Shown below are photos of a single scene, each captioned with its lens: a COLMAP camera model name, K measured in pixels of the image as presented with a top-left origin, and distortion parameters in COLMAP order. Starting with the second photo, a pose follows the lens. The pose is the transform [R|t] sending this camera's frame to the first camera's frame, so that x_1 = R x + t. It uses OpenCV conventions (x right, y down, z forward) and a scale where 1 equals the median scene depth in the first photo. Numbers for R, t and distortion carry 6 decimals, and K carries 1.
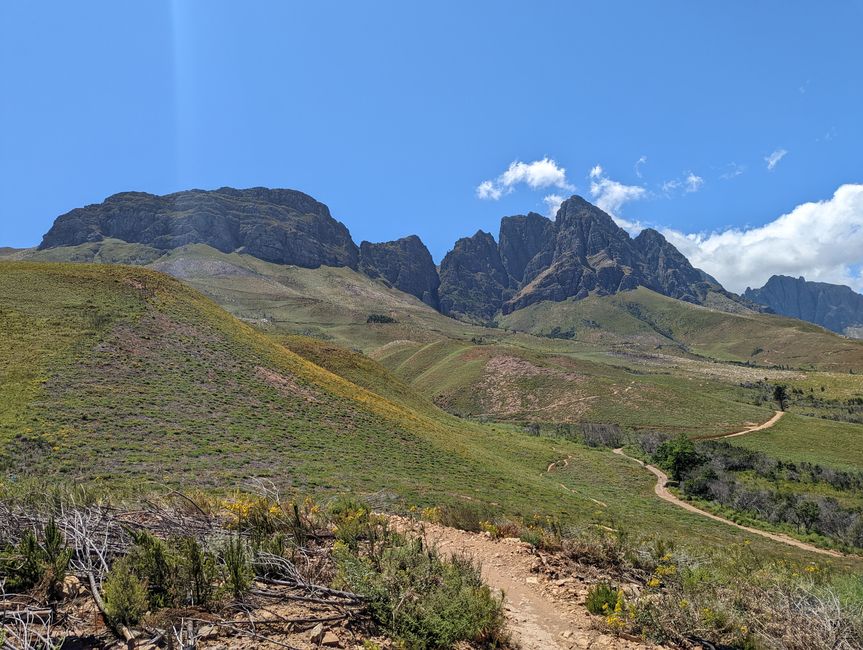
lens RADIAL K [[598.2, 0, 423.7], [0, 598.2, 329.4], [0, 0, 1]] dist [0.081553, -0.073913]
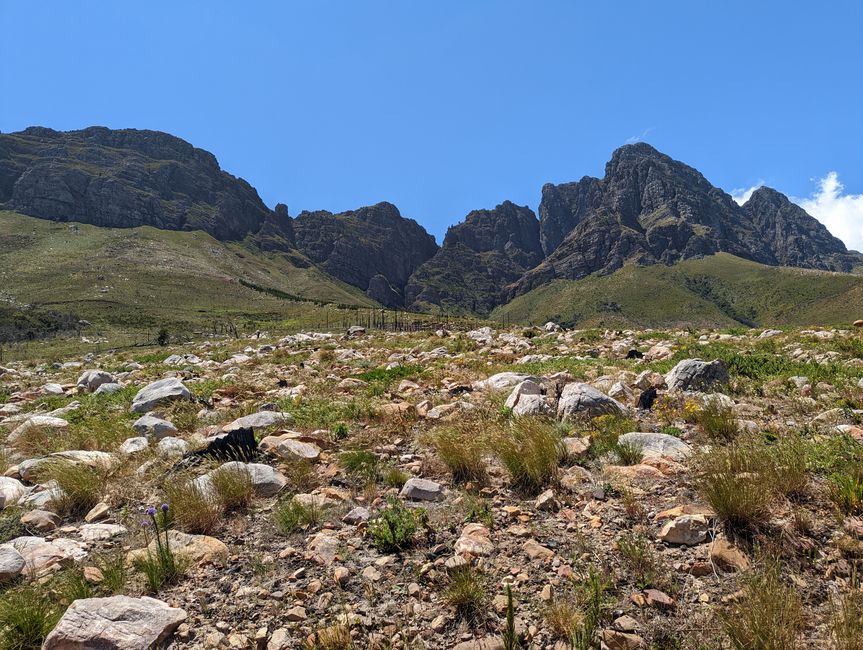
lens RADIAL K [[598.2, 0, 434.2], [0, 598.2, 319.4], [0, 0, 1]] dist [0.081553, -0.073913]
pose [[0.978773, -0.035945, -0.201769, 0.210183], [0.025705, 0.998256, -0.053146, 0.027377], [0.203327, 0.046831, 0.977990, 0.355476]]
